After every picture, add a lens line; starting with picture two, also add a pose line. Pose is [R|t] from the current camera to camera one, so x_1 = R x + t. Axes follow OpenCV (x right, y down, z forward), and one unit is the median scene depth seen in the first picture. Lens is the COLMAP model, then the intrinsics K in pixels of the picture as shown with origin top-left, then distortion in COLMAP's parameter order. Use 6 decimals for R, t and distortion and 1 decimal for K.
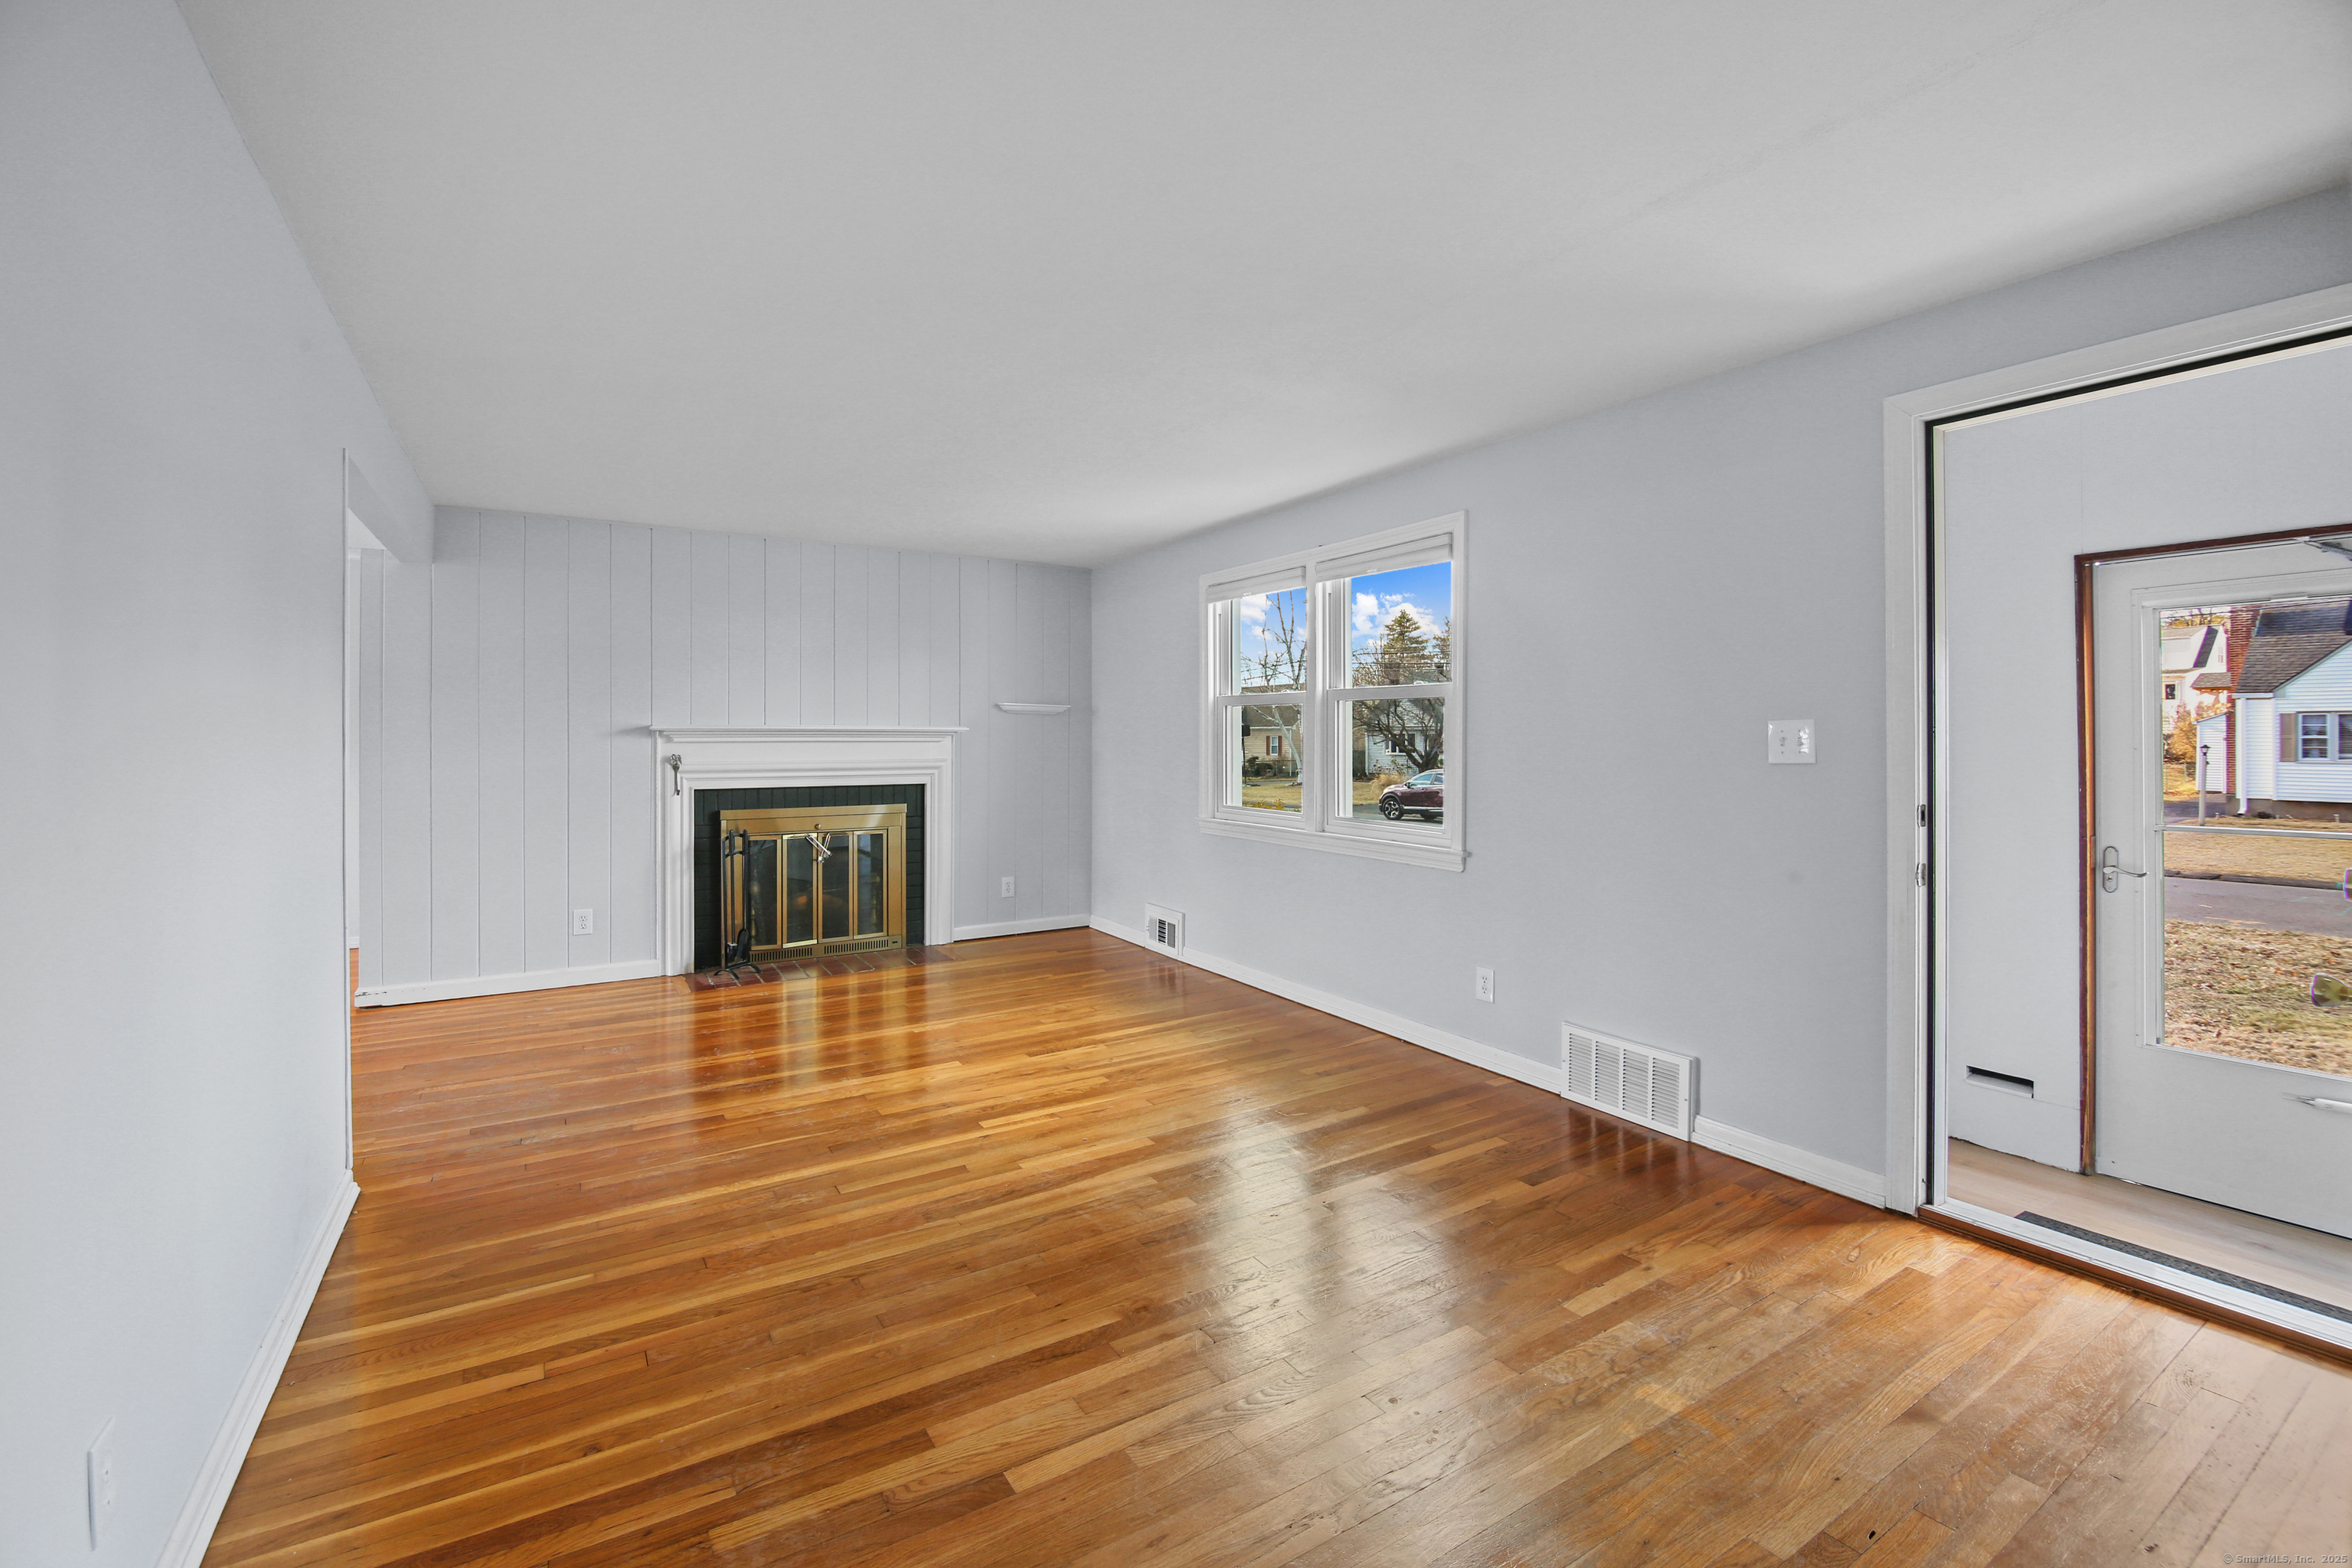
lens RADIAL K [[991.7, 0, 1168.9], [0, 991.7, 765.5], [0, 0, 1]] dist [0.001370, -0.010893]
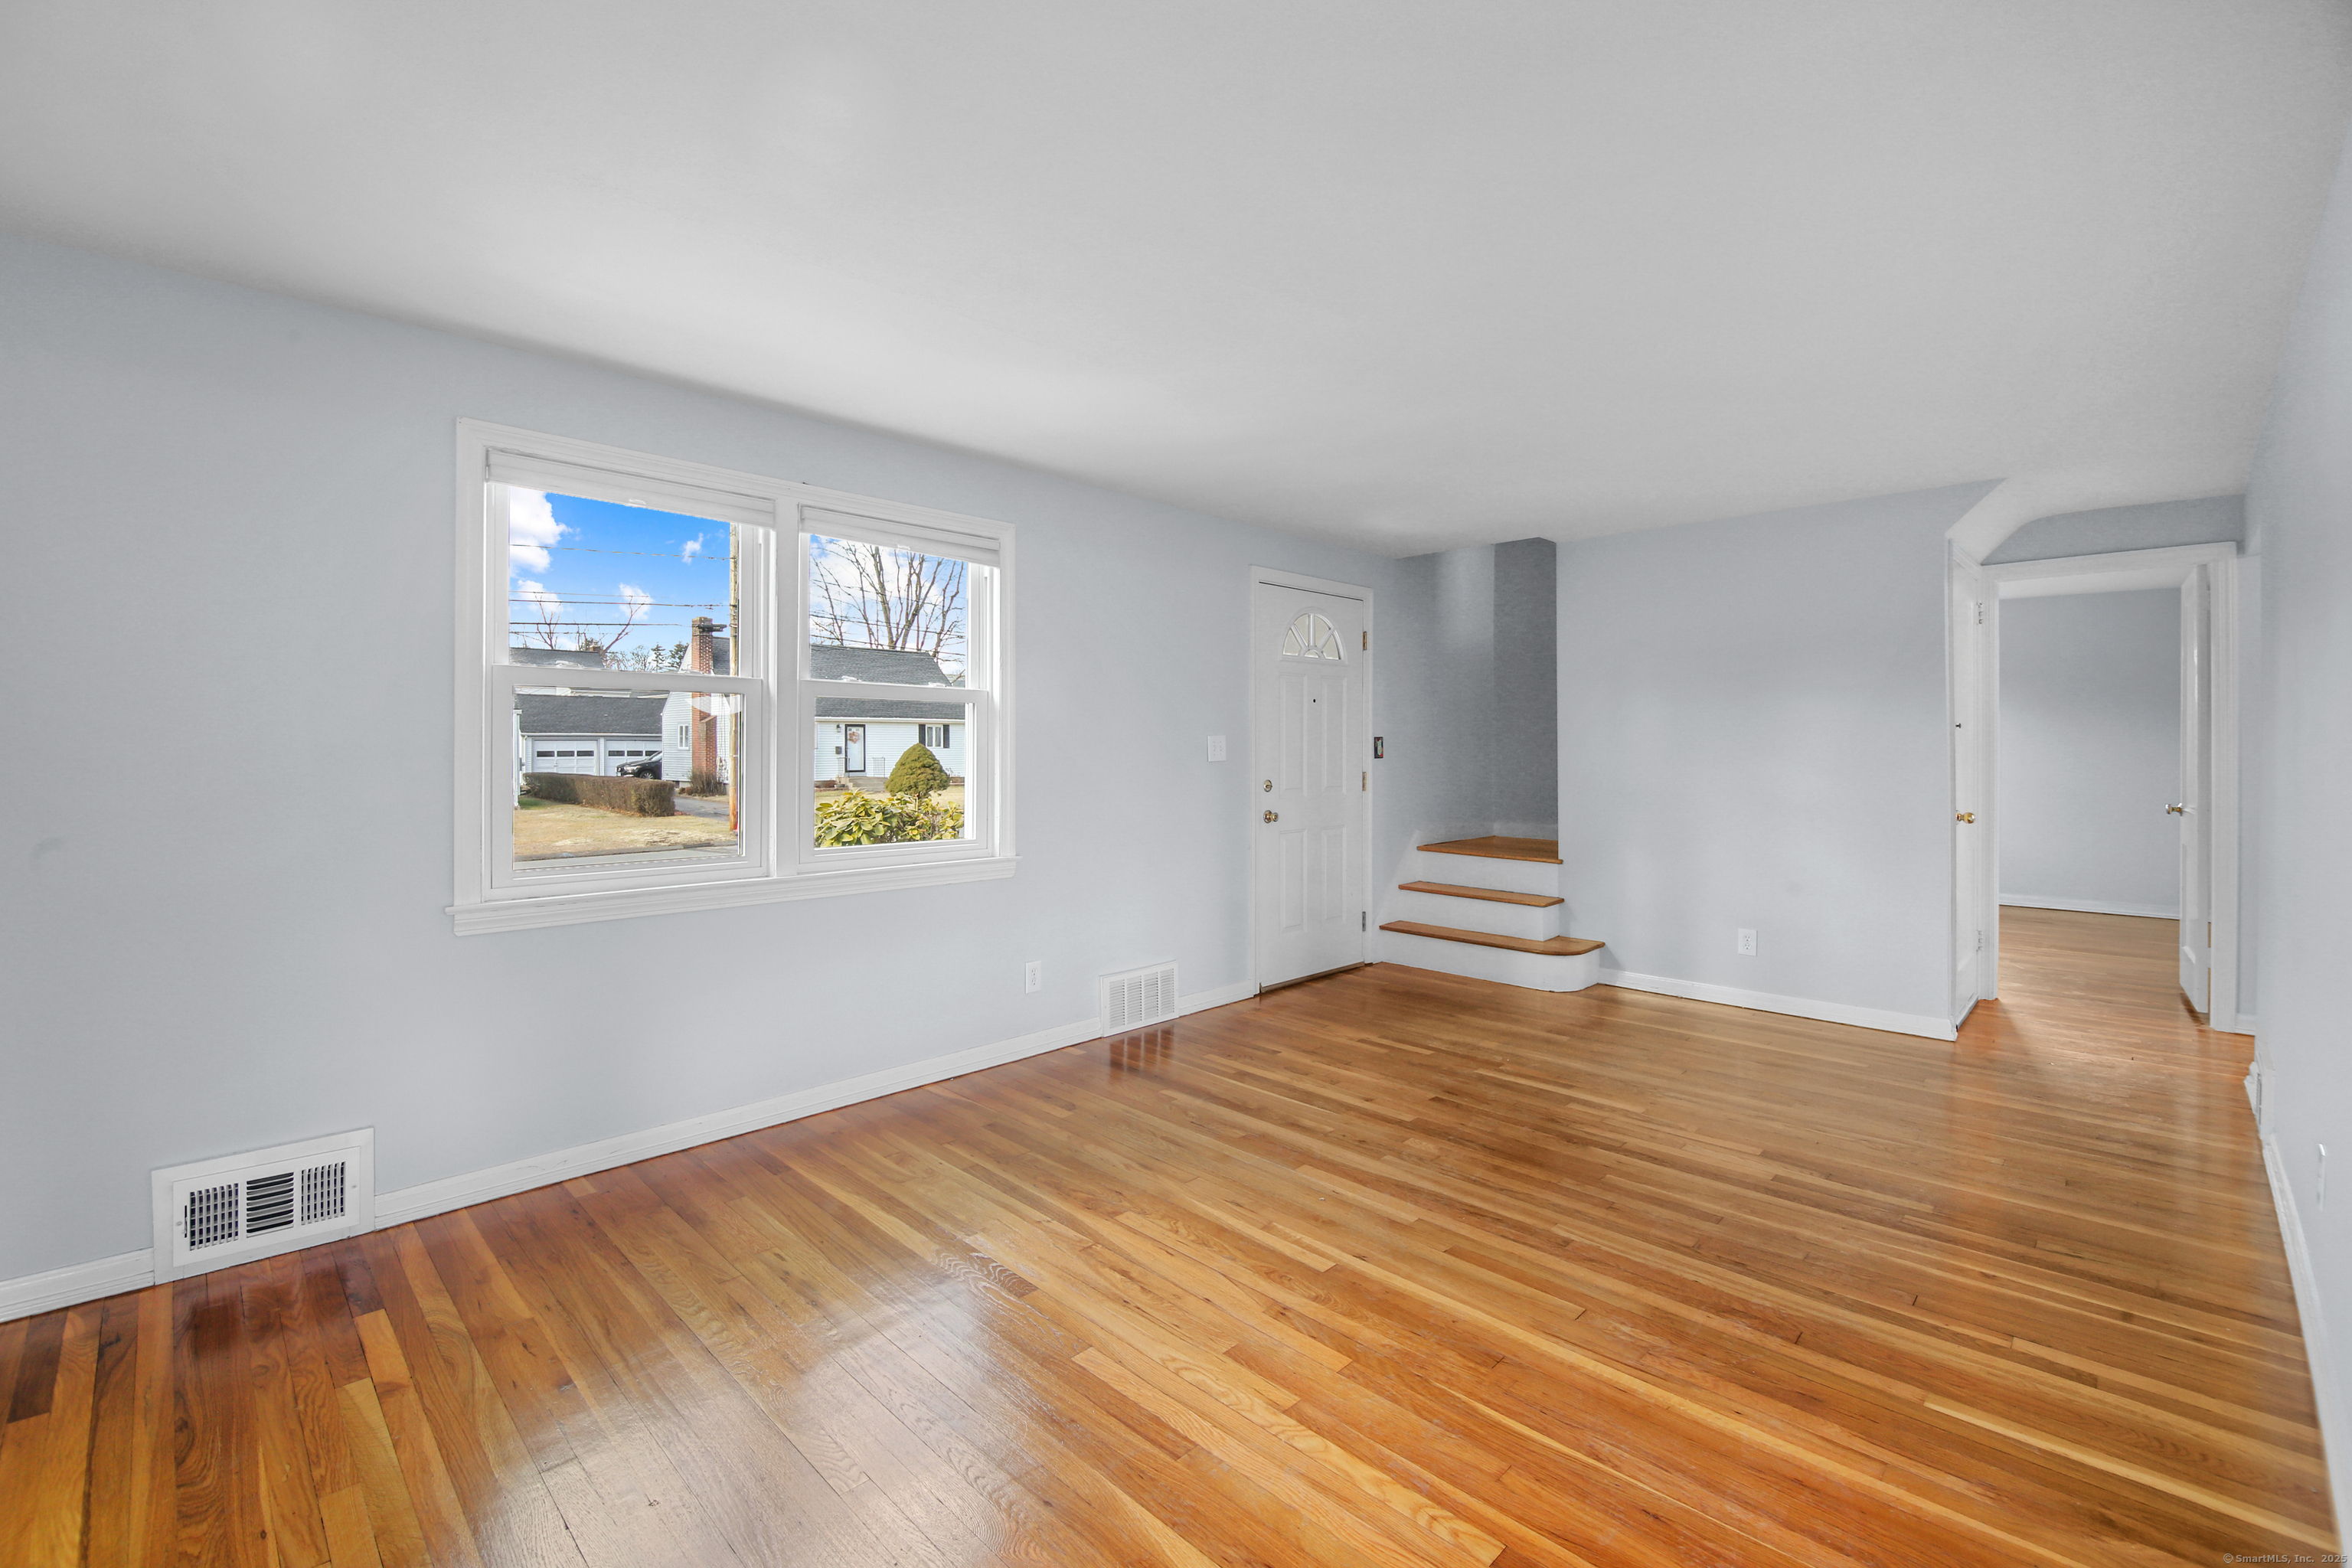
lens RADIAL K [[1023.4, 0, 1145.8], [0, 1023.4, 741.0], [0, 0, 1]] dist [0.000492, -0.006137]
pose [[-0.220528, 0.005692, 0.975364, -1.050416], [0.025223, 0.999682, -0.000131, -0.039873], [-0.975054, 0.024573, -0.220601, 1.496875]]
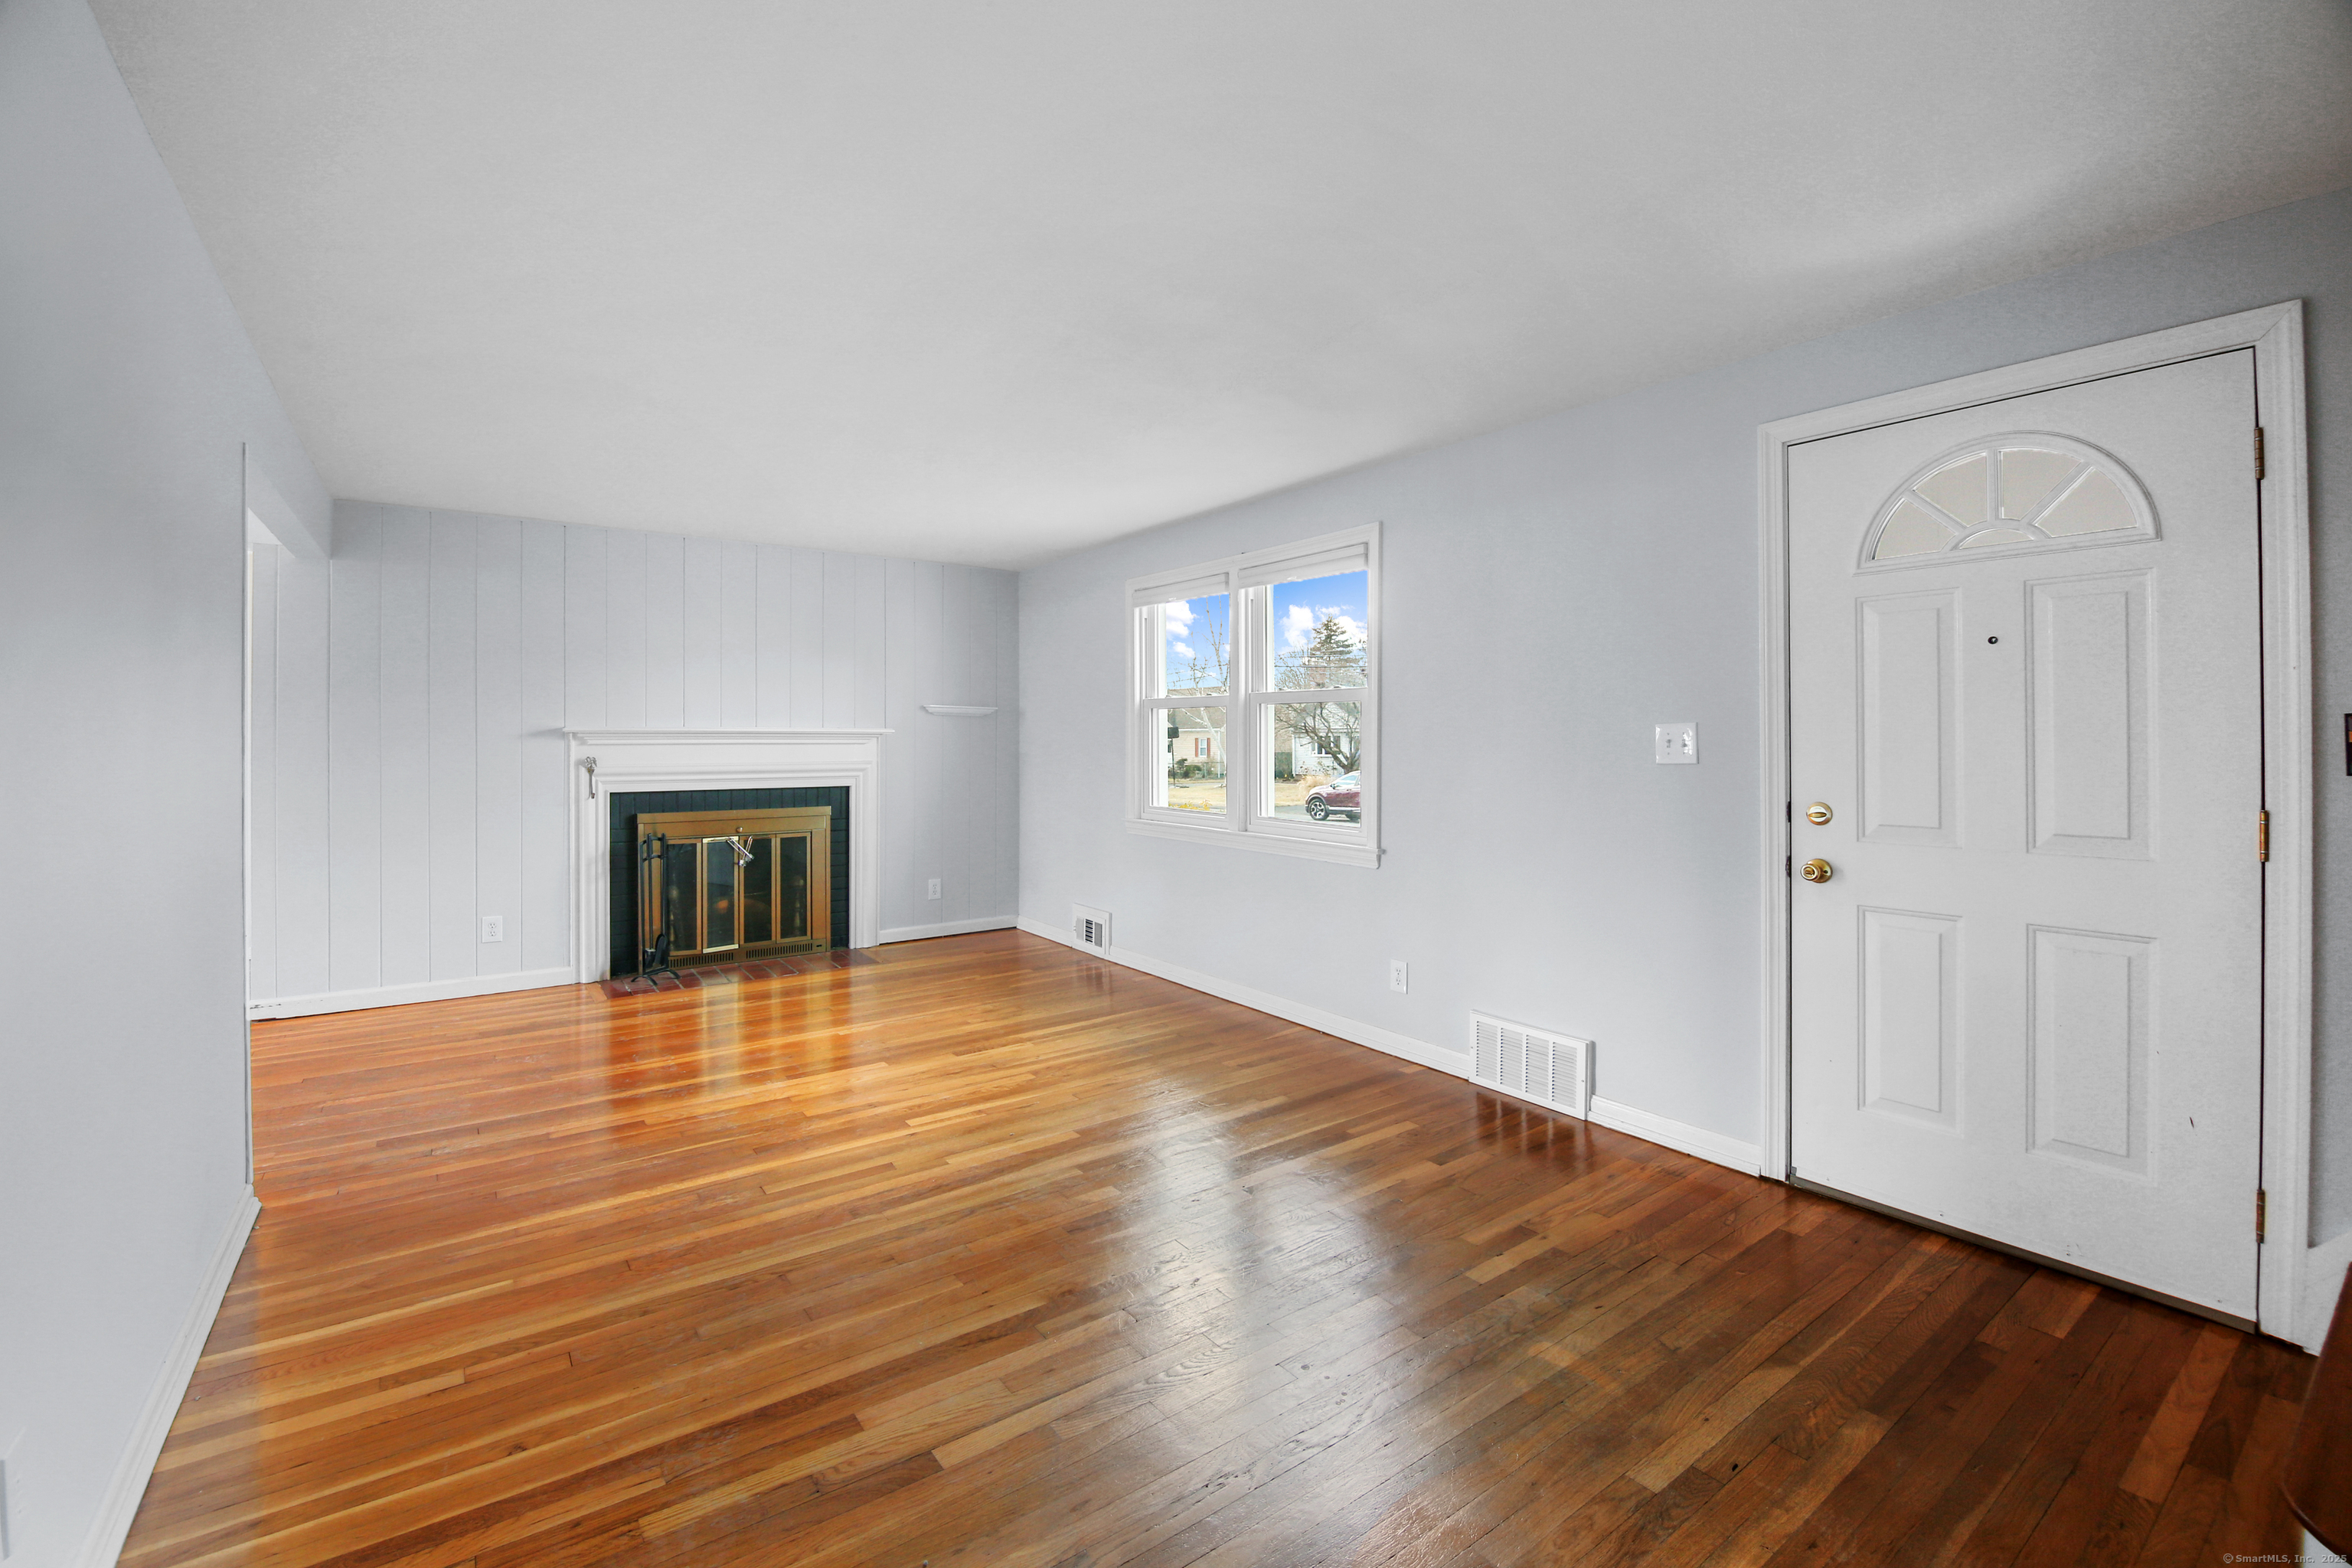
lens RADIAL K [[991.7, 0, 1168.9], [0, 991.7, 765.5], [0, 0, 1]] dist [0.001370, -0.010893]
pose [[0.997434, -0.001906, 0.071567, 0.004636], [0.002035, 0.999996, -0.001734, 0.000443], [-0.071564, 0.001875, 0.997434, -0.030952]]
